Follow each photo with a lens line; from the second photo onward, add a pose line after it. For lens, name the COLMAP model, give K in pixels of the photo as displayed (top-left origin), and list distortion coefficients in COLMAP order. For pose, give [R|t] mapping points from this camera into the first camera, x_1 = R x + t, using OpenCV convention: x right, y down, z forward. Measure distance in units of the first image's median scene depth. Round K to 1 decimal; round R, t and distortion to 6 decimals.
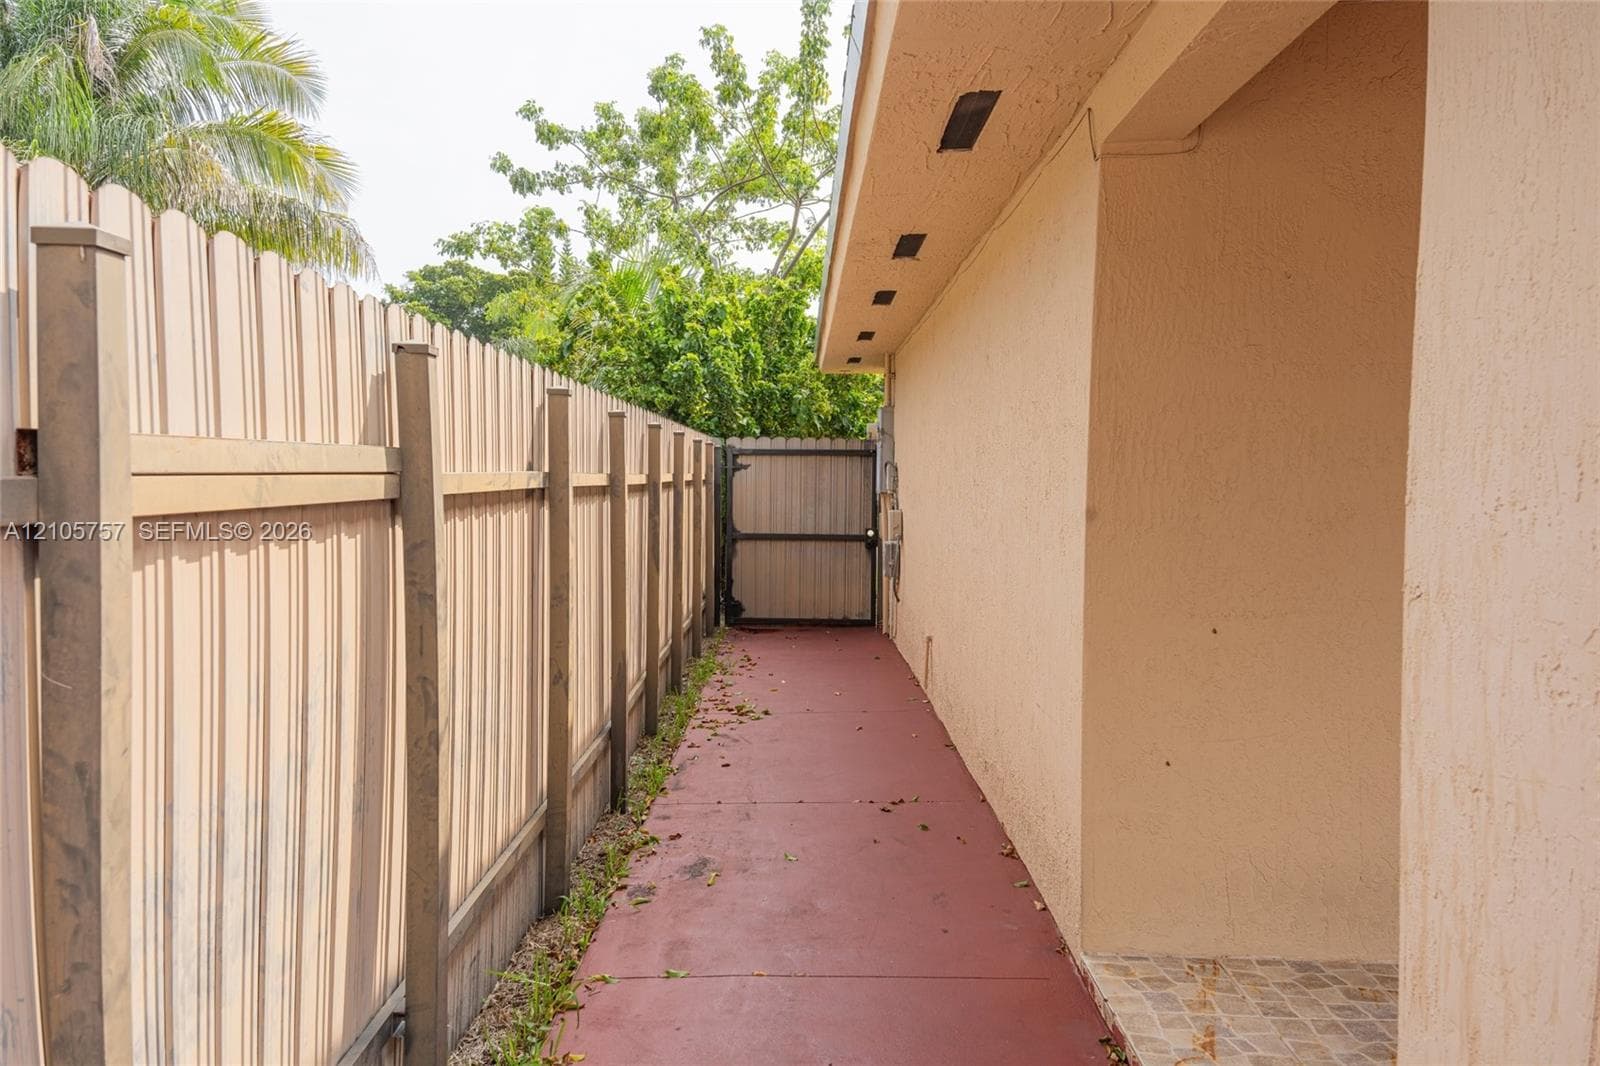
lens RADIAL K [[1213.4, 0, 802.2], [0, 1213.4, 535.0], [0, 0, 1]] dist [0.142687, -0.148934]
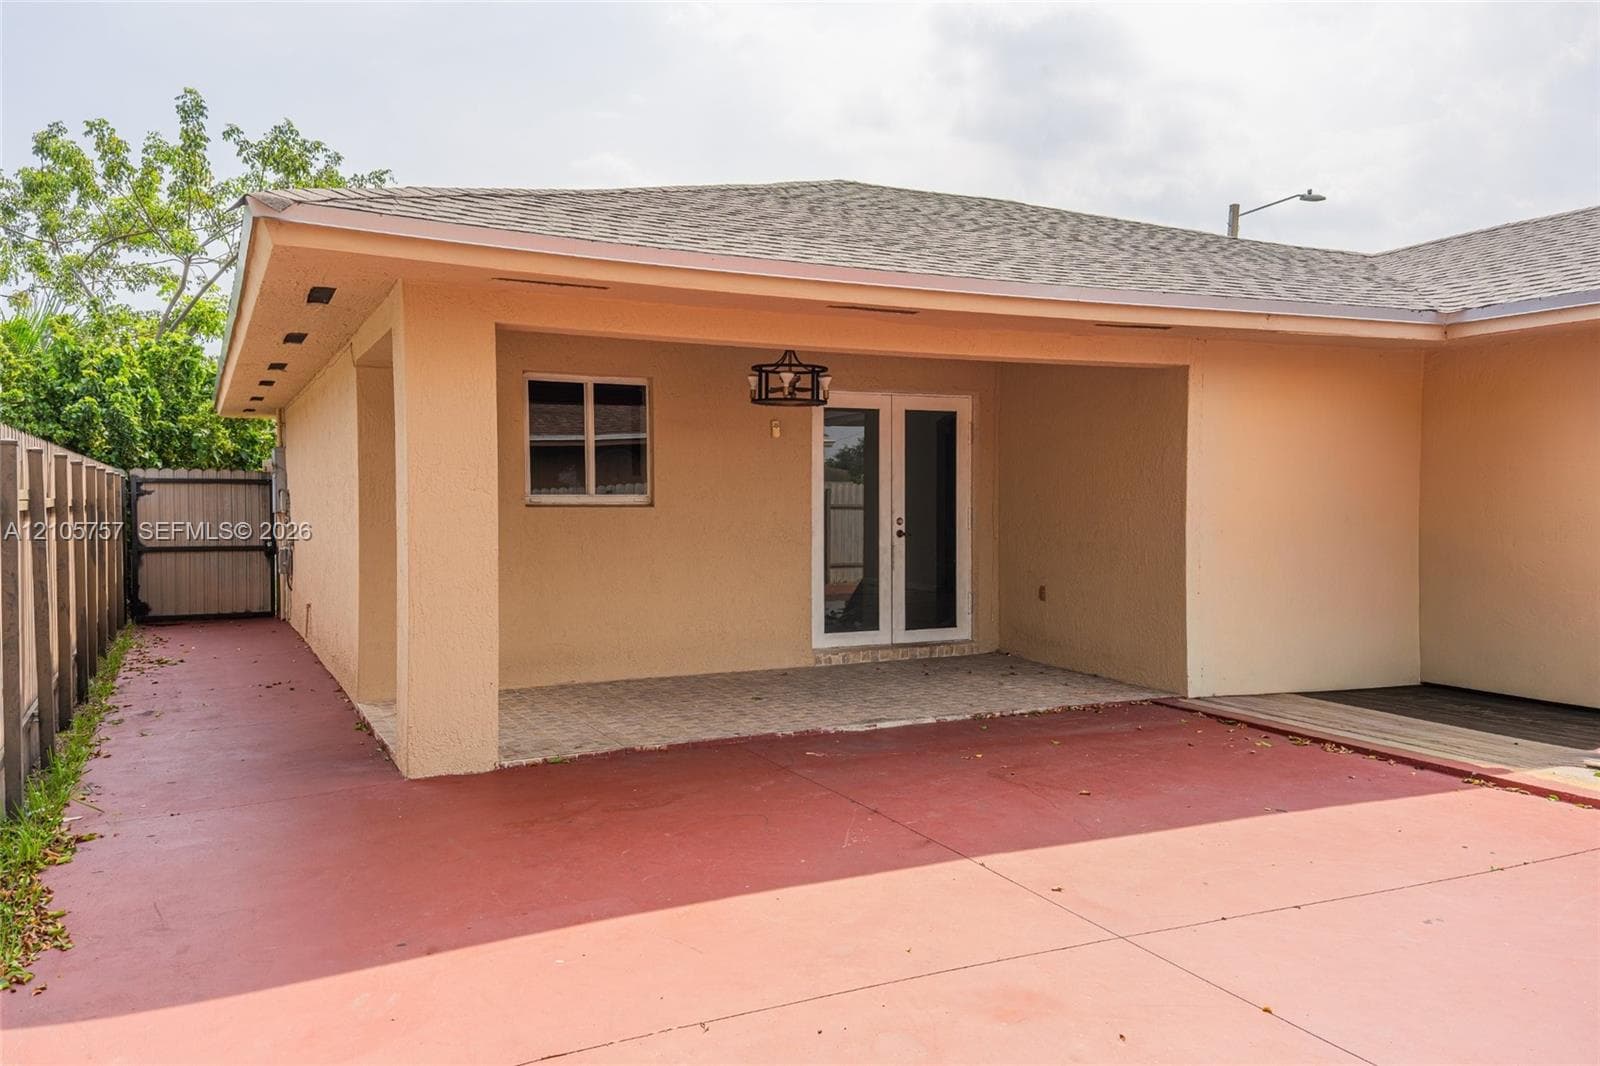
lens RADIAL K [[1189.4, 0, 810.4], [0, 1189.4, 535.9], [0, 0, 1]] dist [0.340596, -0.369213]
pose [[0.898941, -0.023934, 0.437416, -0.006797], [0.031420, 0.999457, -0.009884, 0.019339], [-0.436942, 0.022629, 0.899205, -0.407230]]
